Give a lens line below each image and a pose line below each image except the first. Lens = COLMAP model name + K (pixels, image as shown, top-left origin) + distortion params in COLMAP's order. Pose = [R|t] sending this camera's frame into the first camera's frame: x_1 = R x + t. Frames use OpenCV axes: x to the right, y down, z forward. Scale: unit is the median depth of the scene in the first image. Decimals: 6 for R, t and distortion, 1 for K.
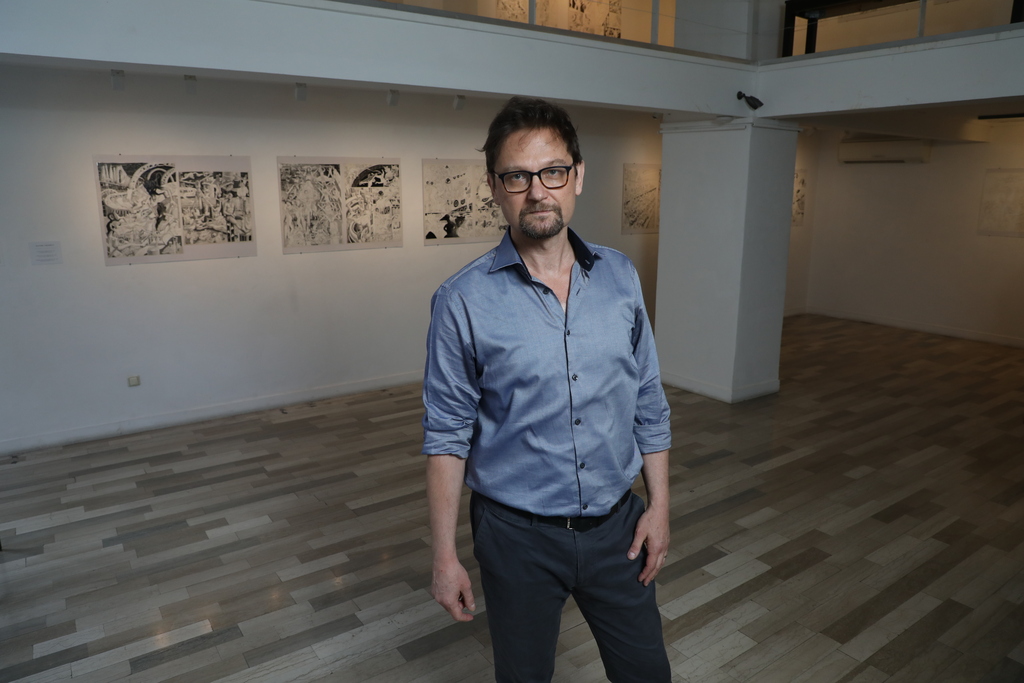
lens RADIAL K [[670.0, 0, 508.7], [0, 670.0, 340.1], [0, 0, 1]] dist [-0.044384, 0.001265]
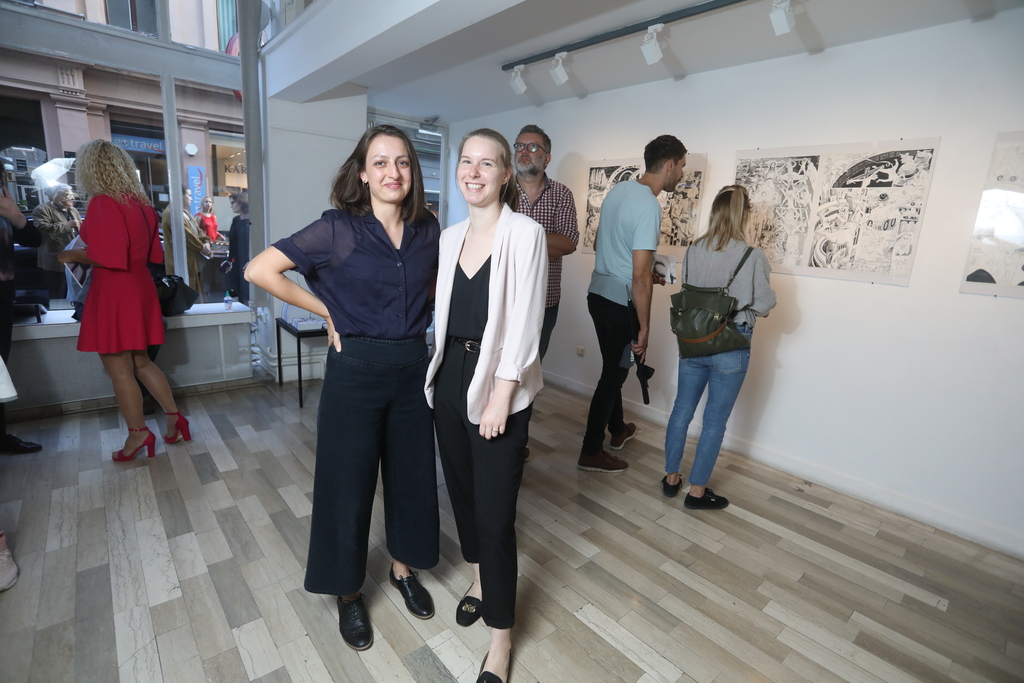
lens RADIAL K [[494.3, 0, 512.8], [0, 494.3, 335.1], [0, 0, 1]] dist [-0.021435, 0.002983]
pose [[0.119049, 0.227387, -0.966500, 0.260812], [-0.275974, 0.942643, 0.187781, -0.089513], [0.953764, 0.244374, 0.174974, 0.642738]]
